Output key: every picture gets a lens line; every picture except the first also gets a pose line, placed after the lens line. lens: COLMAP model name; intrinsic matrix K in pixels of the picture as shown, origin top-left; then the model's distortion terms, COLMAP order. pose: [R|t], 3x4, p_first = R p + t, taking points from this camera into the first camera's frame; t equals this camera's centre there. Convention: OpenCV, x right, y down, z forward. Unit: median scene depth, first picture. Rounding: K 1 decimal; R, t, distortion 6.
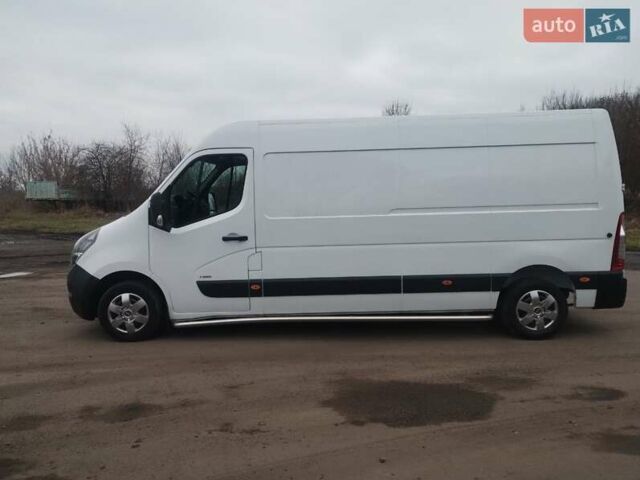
lens RADIAL K [[527.2, 0, 320.0], [0, 527.2, 240.0], [0, 0, 1]] dist [0.077420, -0.102588]
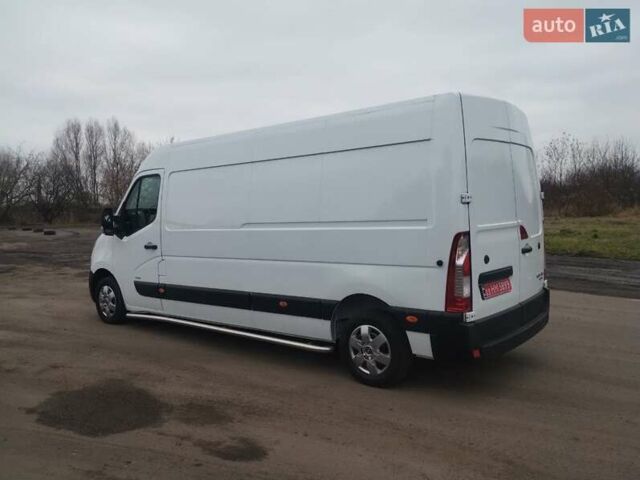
lens RADIAL K [[527.2, 0, 320.0], [0, 527.2, 240.0], [0, 0, 1]] dist [0.077420, -0.102588]
pose [[0.780110, 0.032836, -0.624780, 0.860239], [-0.033604, 0.999379, 0.010564, -0.042974], [0.624740, 0.012754, 0.780729, 0.319416]]
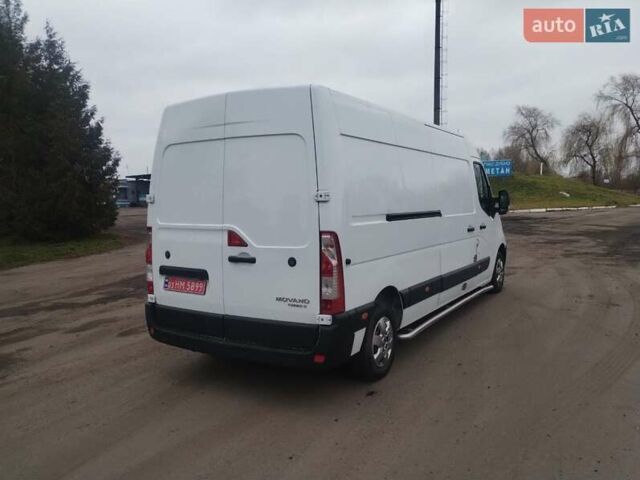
lens RADIAL K [[527.2, 0, 320.0], [0, 527.2, 240.0], [0, 0, 1]] dist [0.077420, -0.102588]
pose [[-0.510679, 0.097631, -0.854210, 1.159612], [-0.049949, 0.988485, 0.142839, -0.168503], [0.858319, 0.115612, -0.499922, 1.669439]]
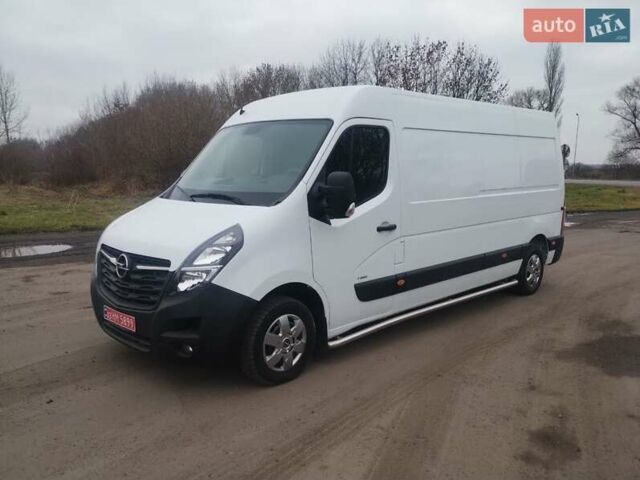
lens RADIAL K [[527.2, 0, 320.0], [0, 527.2, 240.0], [0, 0, 1]] dist [0.077420, -0.102588]
pose [[0.701035, -0.076083, 0.709057, -0.832435], [0.047216, 0.997063, 0.060305, -0.039470], [-0.711562, -0.008797, 0.702568, 0.484700]]
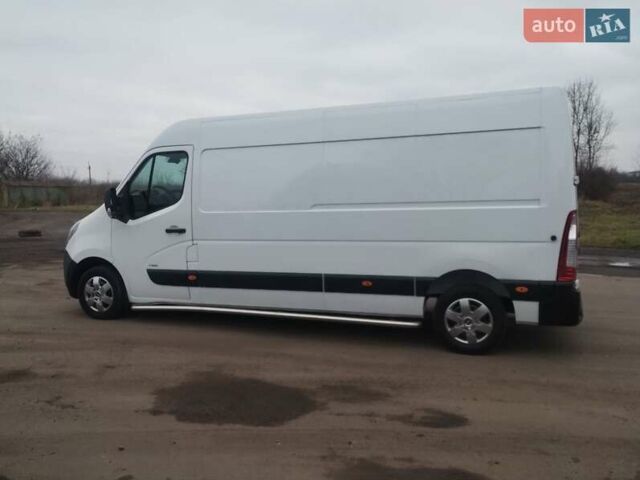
lens RADIAL K [[532.3, 0, 320.0], [0, 532.3, 240.0], [0, 0, 1]] dist [0.074748, -0.102624]
pose [[0.939806, 0.031205, -0.340280, 0.479302], [-0.026175, 0.999470, 0.019363, -0.012783], [0.340704, -0.009291, 0.940125, 0.086628]]
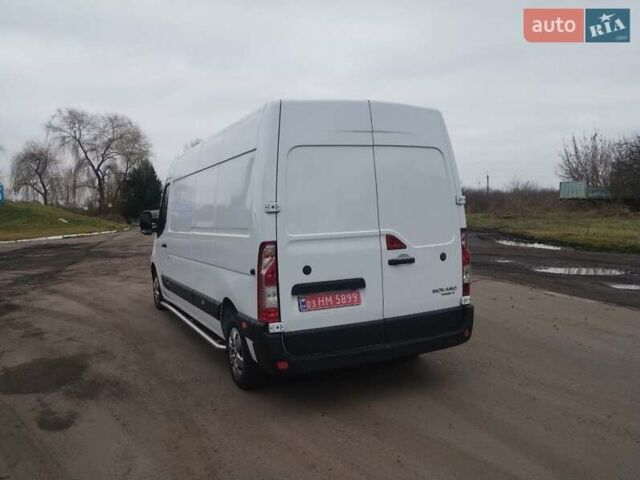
lens RADIAL K [[527.2, 0, 320.0], [0, 527.2, 240.0], [0, 0, 1]] dist [0.077420, -0.102588]
pose [[0.450323, 0.052739, -0.891307, 1.227081], [-0.044753, 0.998333, 0.036461, -0.084054], [0.891744, 0.023469, 0.451932, 0.740998]]
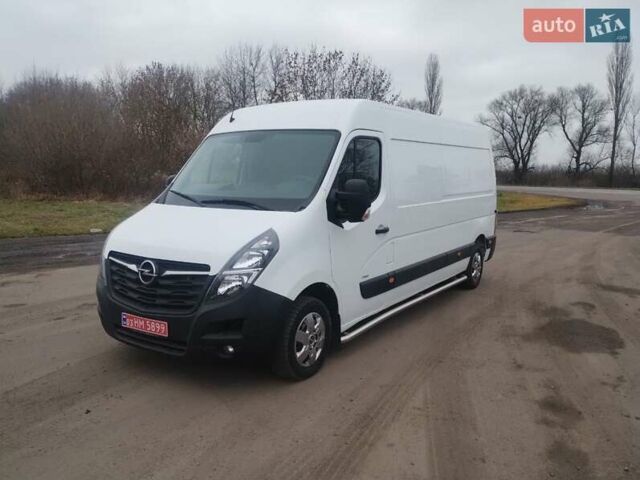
lens RADIAL K [[527.2, 0, 320.0], [0, 527.2, 240.0], [0, 0, 1]] dist [0.077420, -0.102588]
pose [[0.541115, -0.082590, 0.836883, -0.987668], [0.053481, 0.996531, 0.063765, -0.050807], [-0.839246, 0.010253, 0.543655, 0.592047]]
